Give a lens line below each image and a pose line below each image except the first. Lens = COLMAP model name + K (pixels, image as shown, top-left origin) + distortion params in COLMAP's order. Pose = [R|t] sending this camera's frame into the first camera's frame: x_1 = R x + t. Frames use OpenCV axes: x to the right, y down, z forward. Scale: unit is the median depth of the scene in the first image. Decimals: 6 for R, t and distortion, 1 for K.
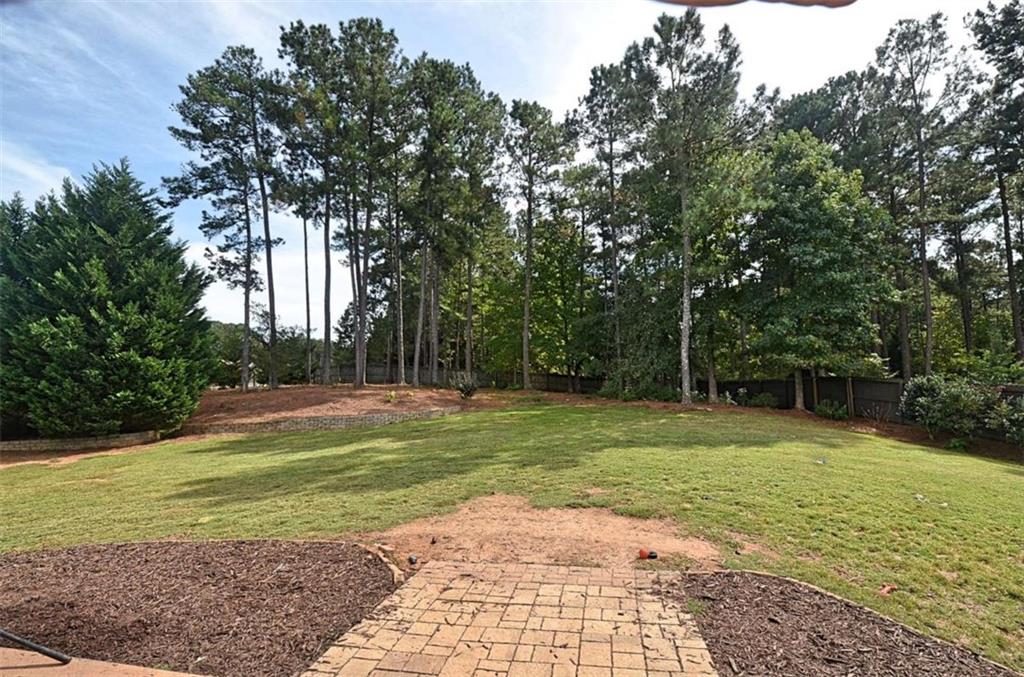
lens RADIAL K [[458.5, 0, 518.4], [0, 458.5, 345.0], [0, 0, 1]] dist [0.000989, -0.019266]
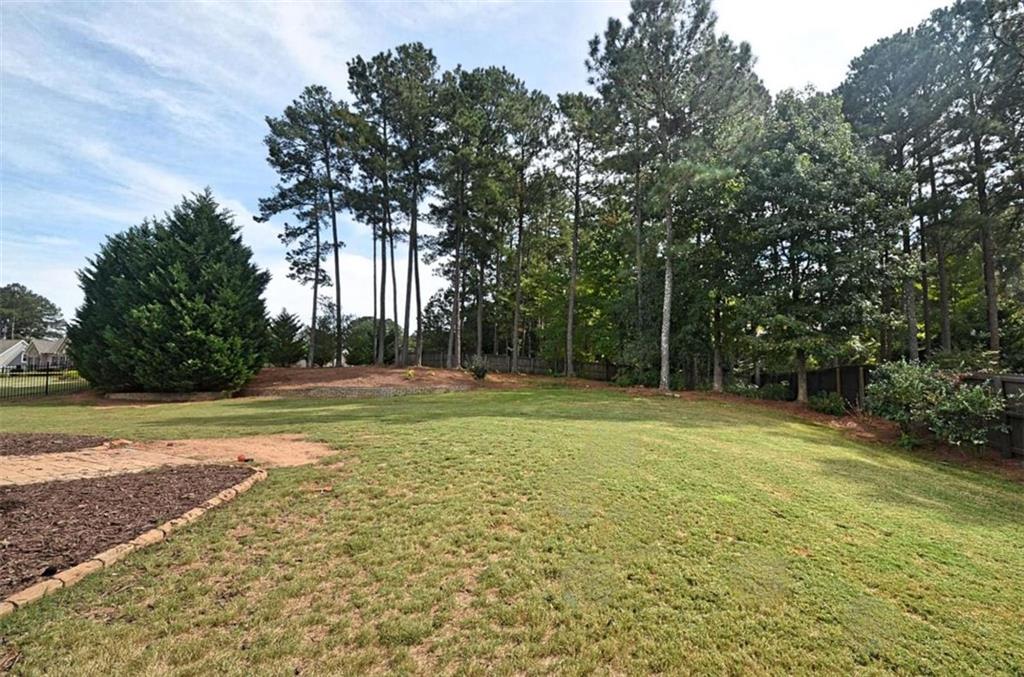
lens RADIAL K [[458.5, 0, 518.4], [0, 458.5, 345.0], [0, 0, 1]] dist [0.000989, -0.019266]
pose [[0.953182, 0.011786, -0.302168, 0.302958], [-0.008878, 0.999900, 0.010994, 0.021647], [0.302267, -0.007797, 0.953191, -0.010461]]
